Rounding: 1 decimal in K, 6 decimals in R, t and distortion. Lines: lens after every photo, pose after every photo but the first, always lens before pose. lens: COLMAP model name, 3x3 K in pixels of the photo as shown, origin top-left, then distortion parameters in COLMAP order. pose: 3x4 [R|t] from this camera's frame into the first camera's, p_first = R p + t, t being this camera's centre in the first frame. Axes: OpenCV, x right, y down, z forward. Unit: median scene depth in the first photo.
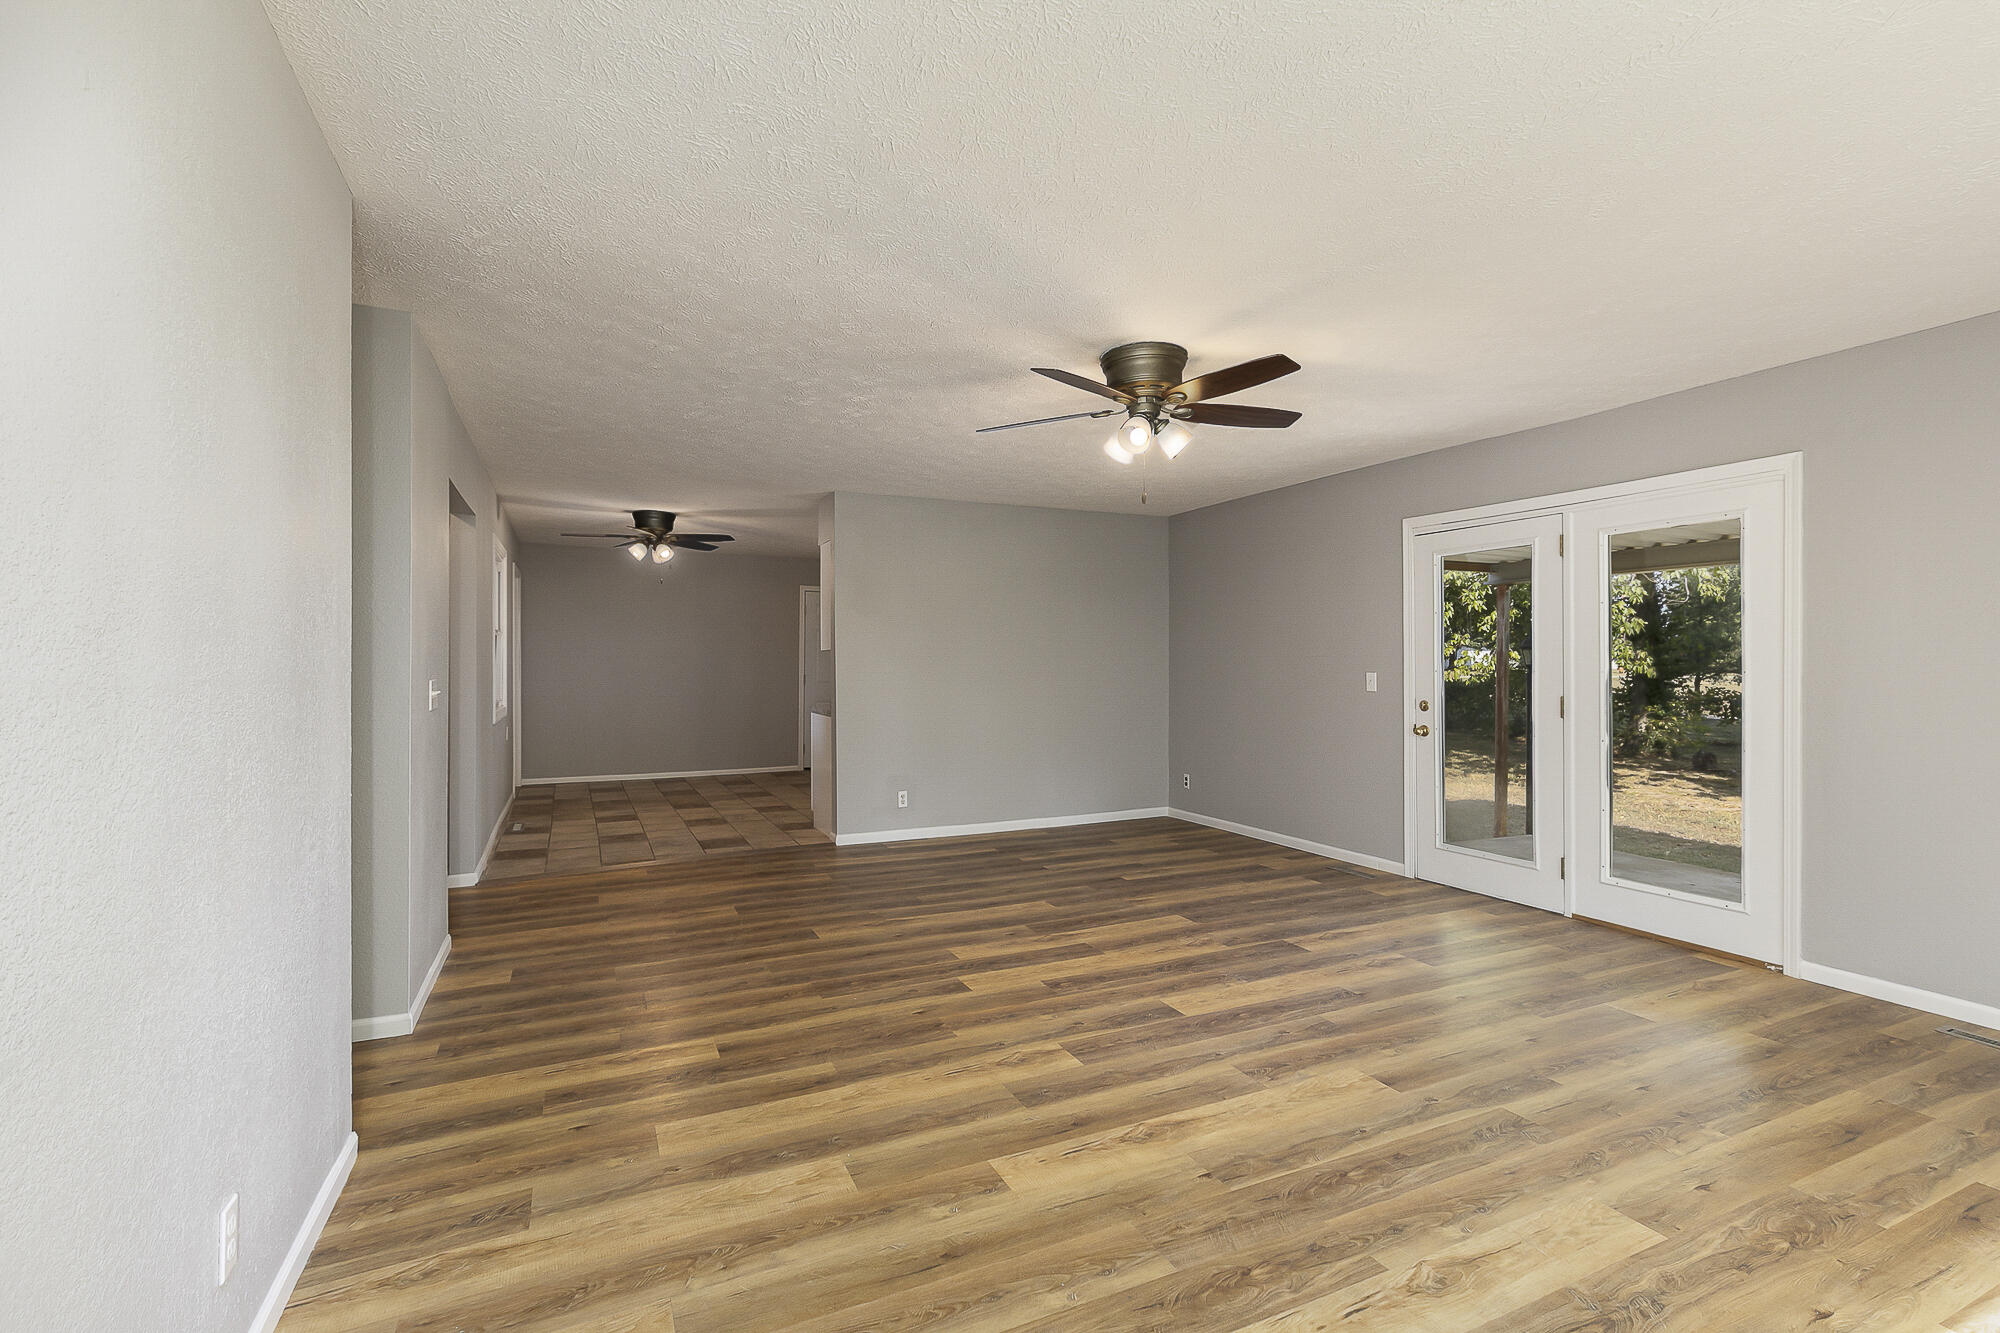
lens RADIAL K [[916.4, 0, 1002.0], [0, 916.4, 664.7], [0, 0, 1]] dist [0.001549, -0.001272]
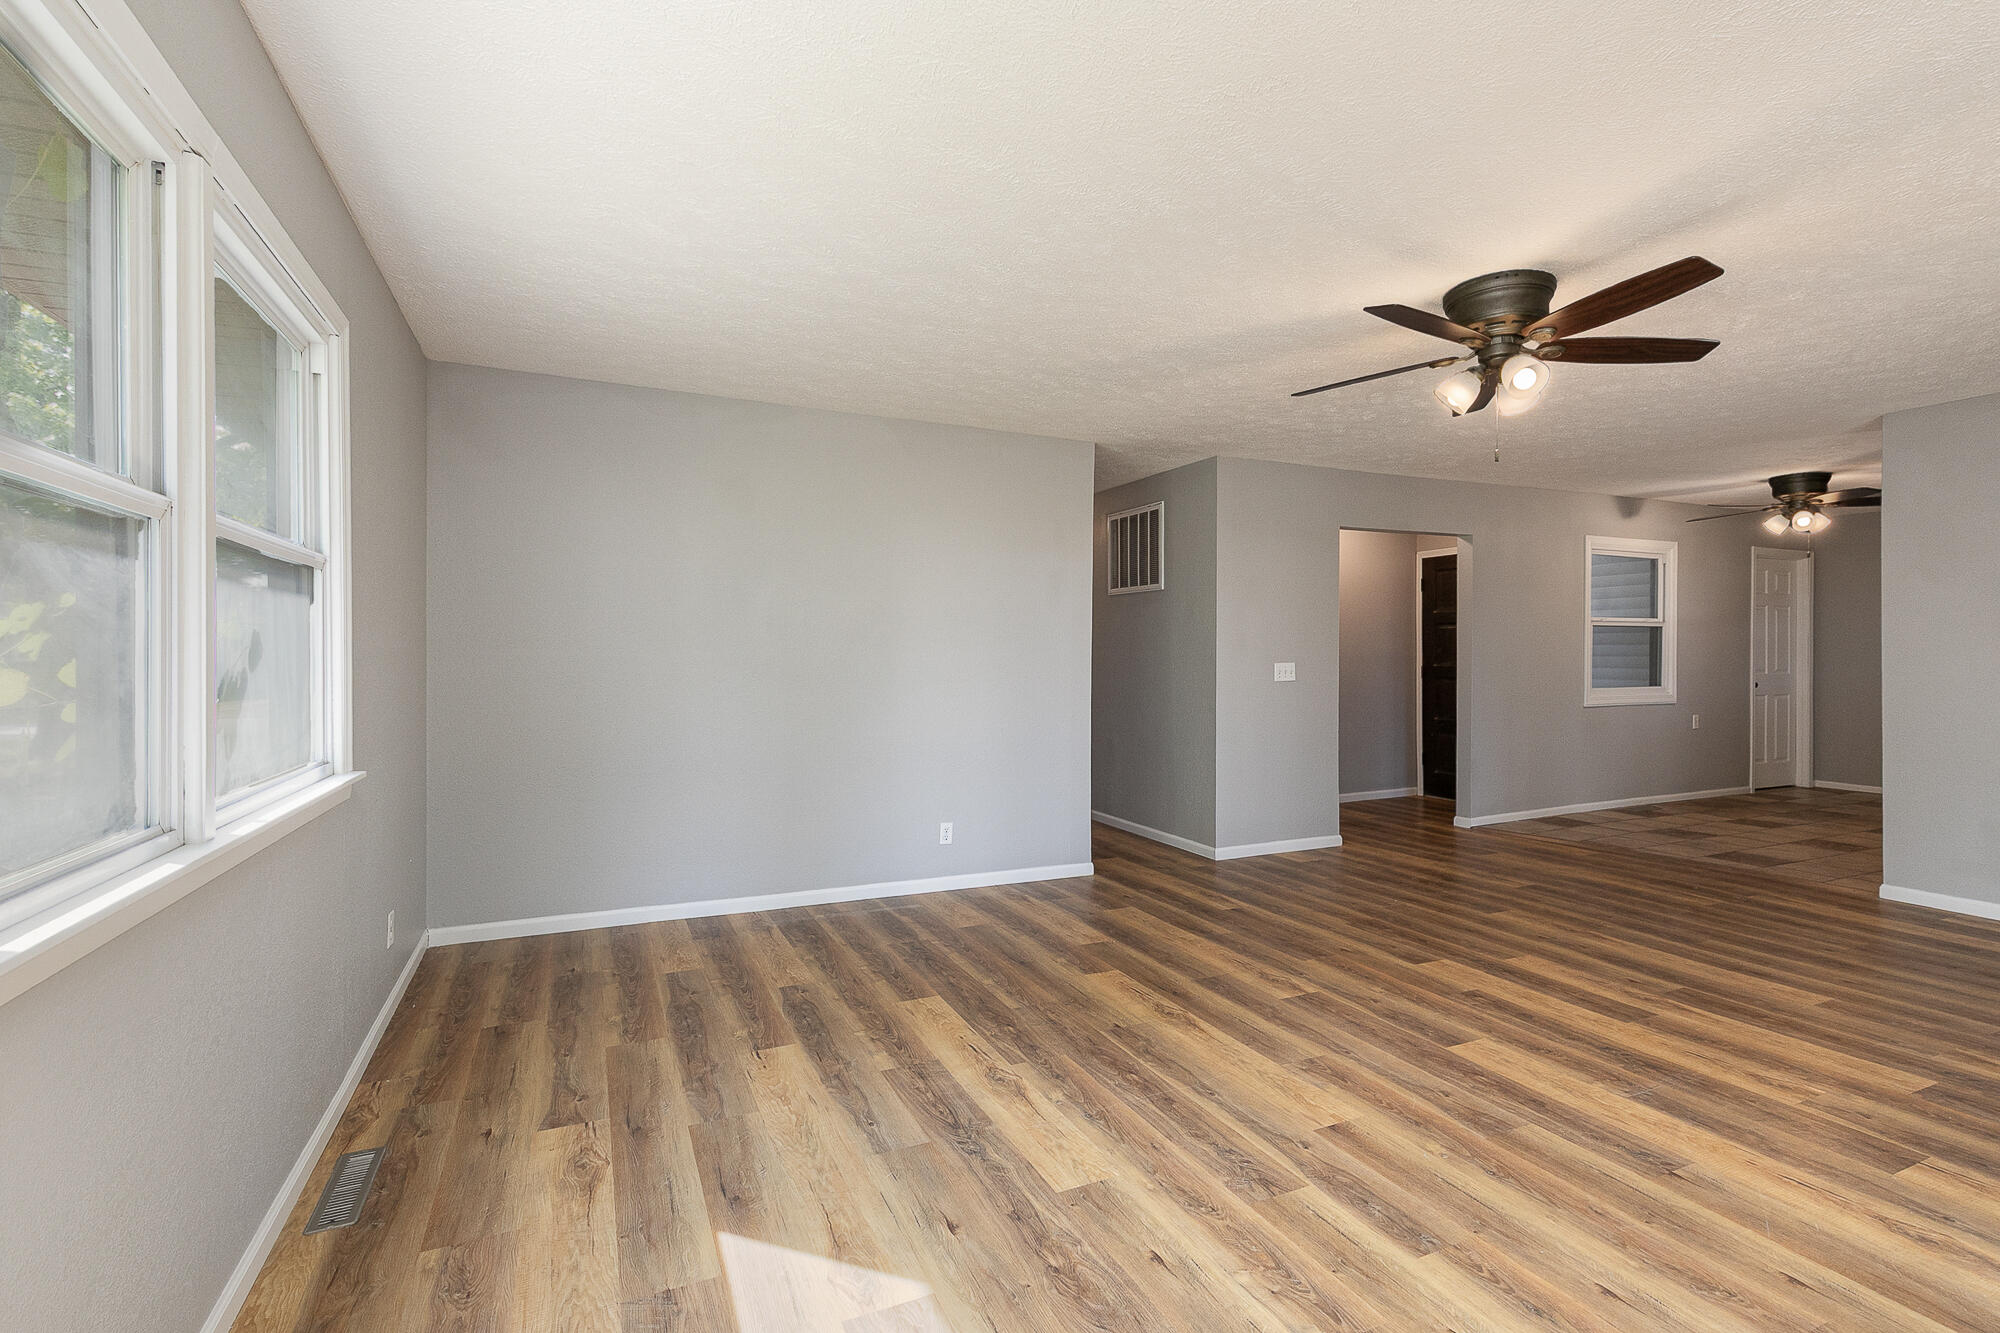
lens RADIAL K [[916.4, 0, 988.0], [0, 916.4, 663.4], [0, 0, 1]] dist [0.001549, -0.001272]
pose [[-0.028048, 0.008323, -0.999572, 1.069394], [0.000042, 0.999965, 0.008325, 0.006117], [0.999607, 0.000191, -0.028048, 0.572790]]
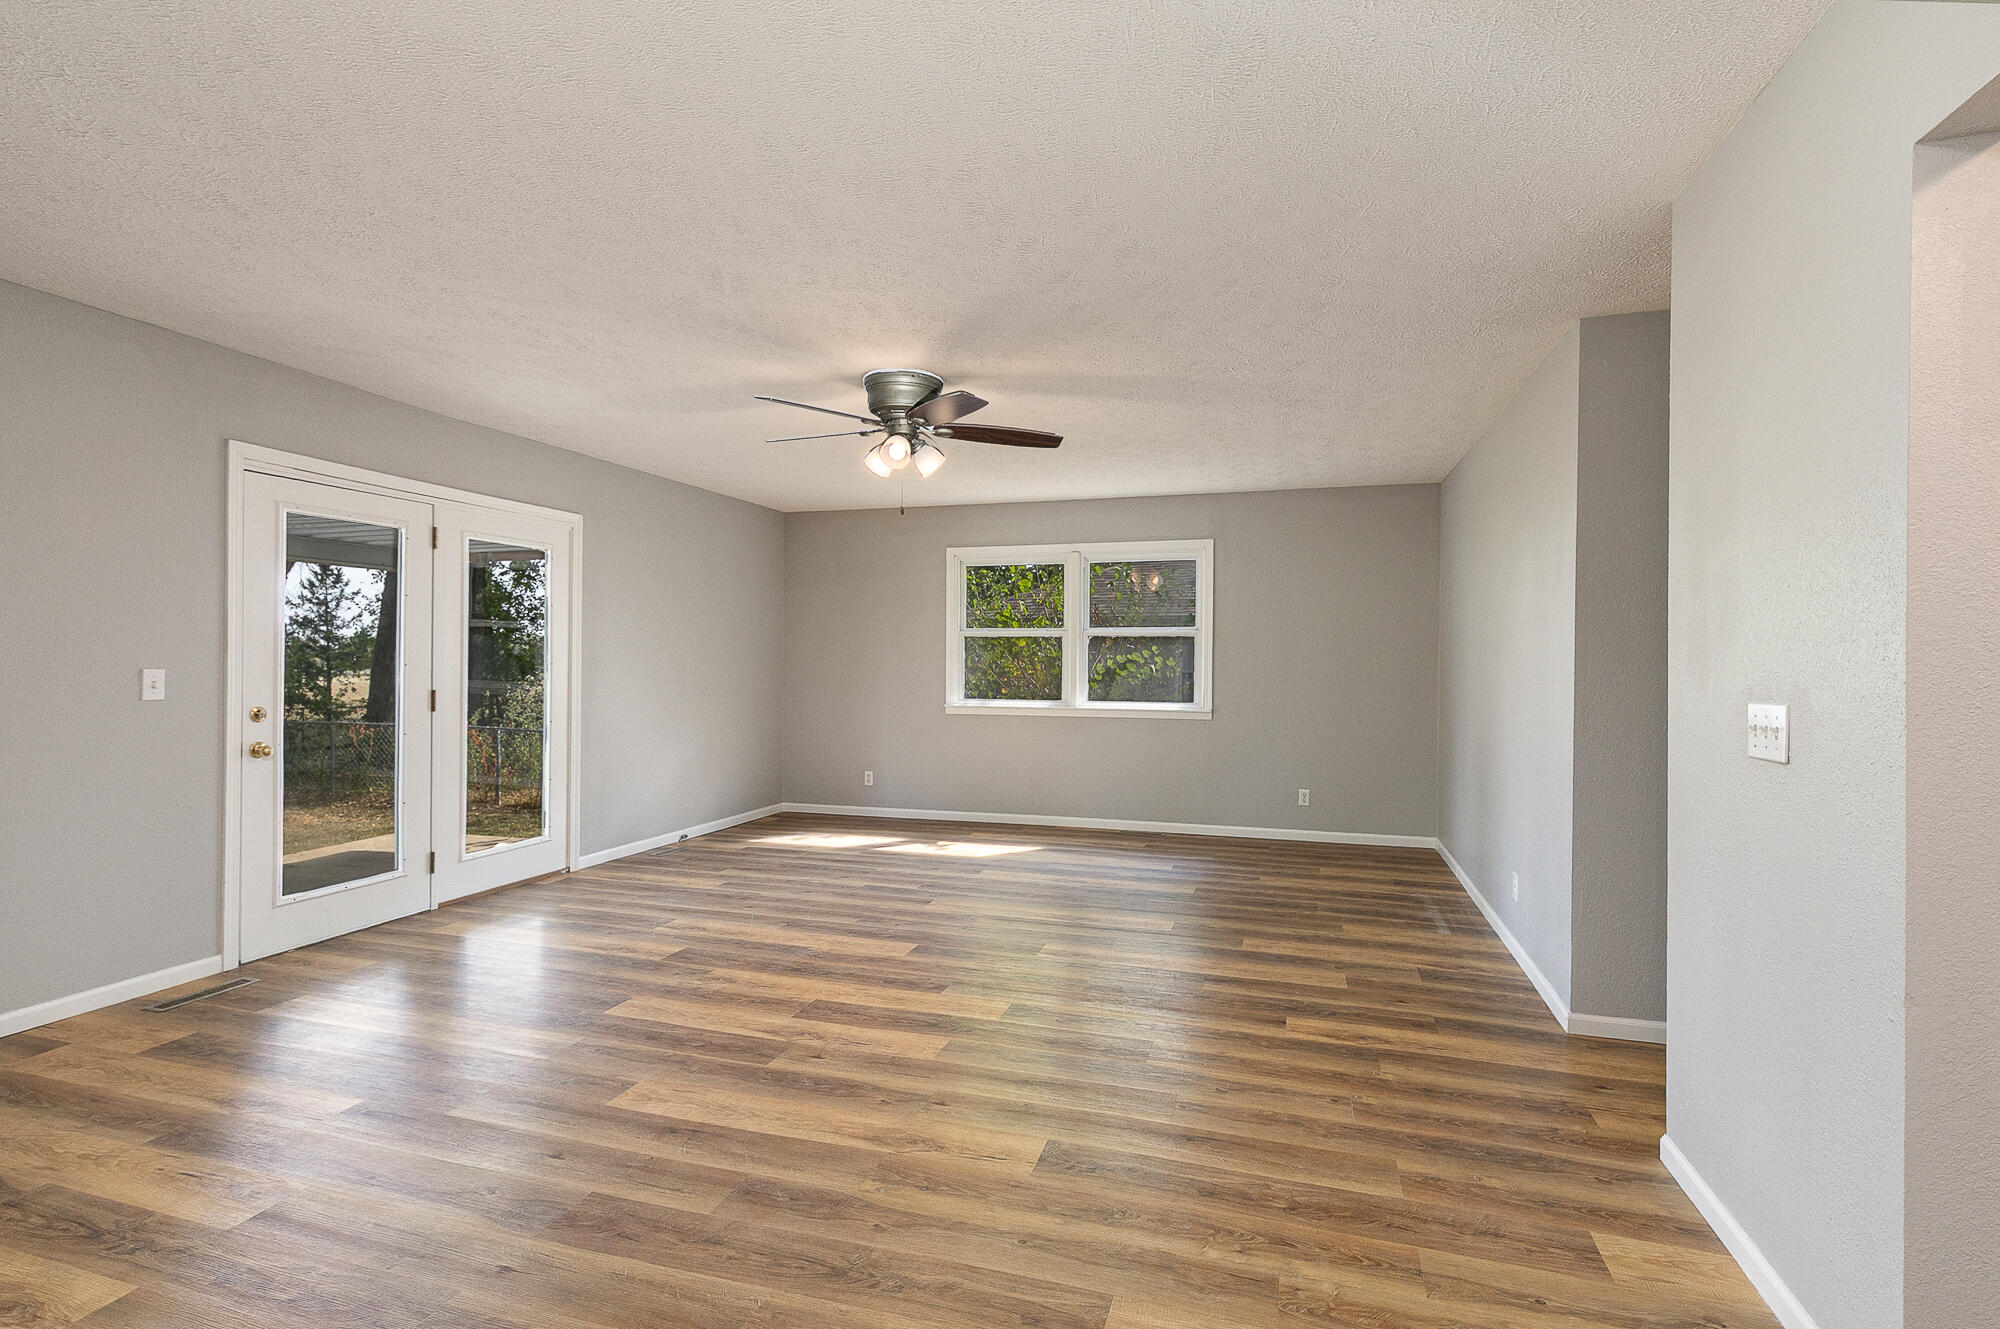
lens RADIAL K [[916.4, 0, 1013.0], [0, 916.4, 665.0], [0, 0, 1]] dist [0.001549, -0.001272]
pose [[-0.742652, -0.009872, 0.669605, -0.702464], [-0.006720, 0.999951, 0.007289, -0.003974], [-0.669644, 0.000914, -0.742682, 1.795011]]
